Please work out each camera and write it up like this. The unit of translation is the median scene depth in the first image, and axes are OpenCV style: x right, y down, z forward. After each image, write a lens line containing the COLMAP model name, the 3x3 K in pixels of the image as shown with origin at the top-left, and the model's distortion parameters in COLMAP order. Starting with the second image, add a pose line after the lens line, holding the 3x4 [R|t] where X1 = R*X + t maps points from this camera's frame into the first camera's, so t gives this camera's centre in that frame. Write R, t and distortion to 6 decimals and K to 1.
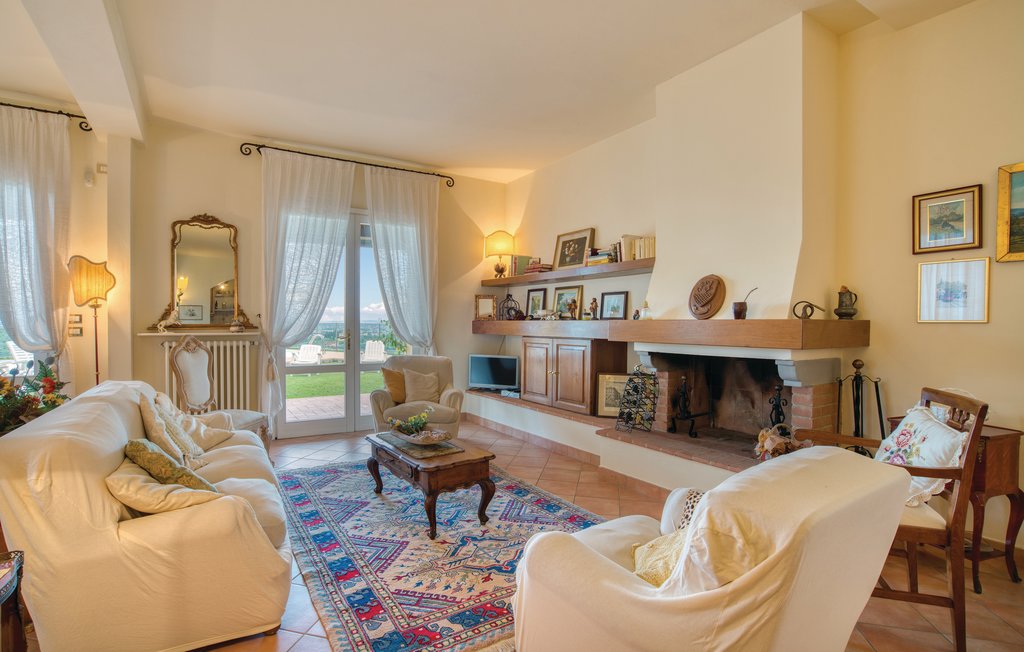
lens RADIAL K [[507.8, 0, 513.7], [0, 507.8, 329.8], [0, 0, 1]] dist [-0.016084, 0.000166]
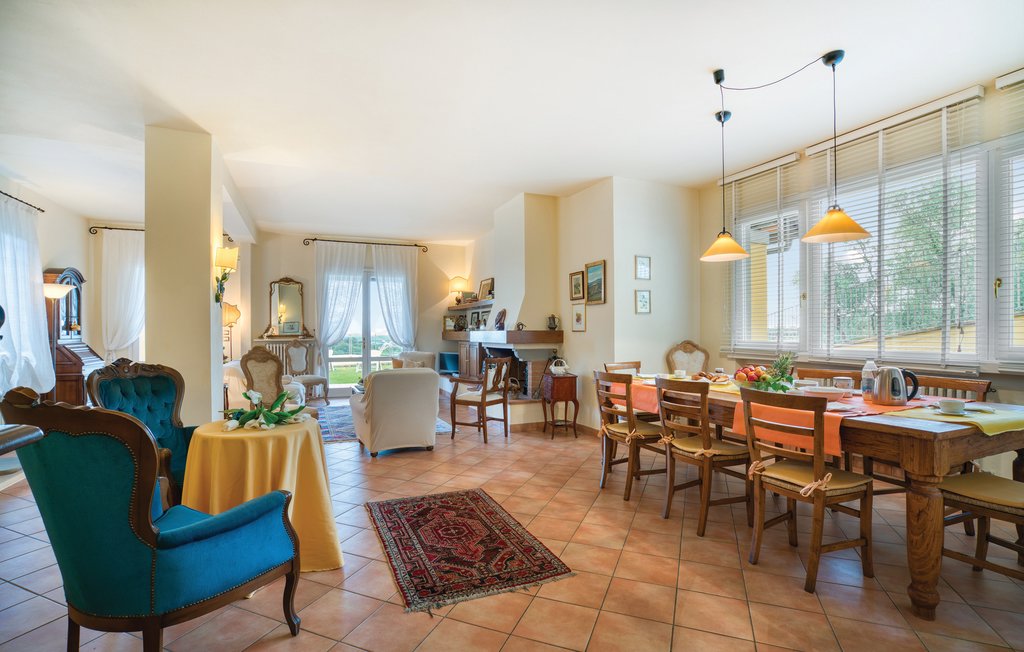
lens RADIAL K [[470.5, 0, 503.0], [0, 470.5, 334.4], [0, 0, 1]] dist [-0.004029, -0.000163]
pose [[0.986721, -0.006808, -0.162283, 0.458239], [0.005061, 0.999925, -0.011175, 0.010638], [0.162347, 0.010206, 0.986681, -0.587661]]
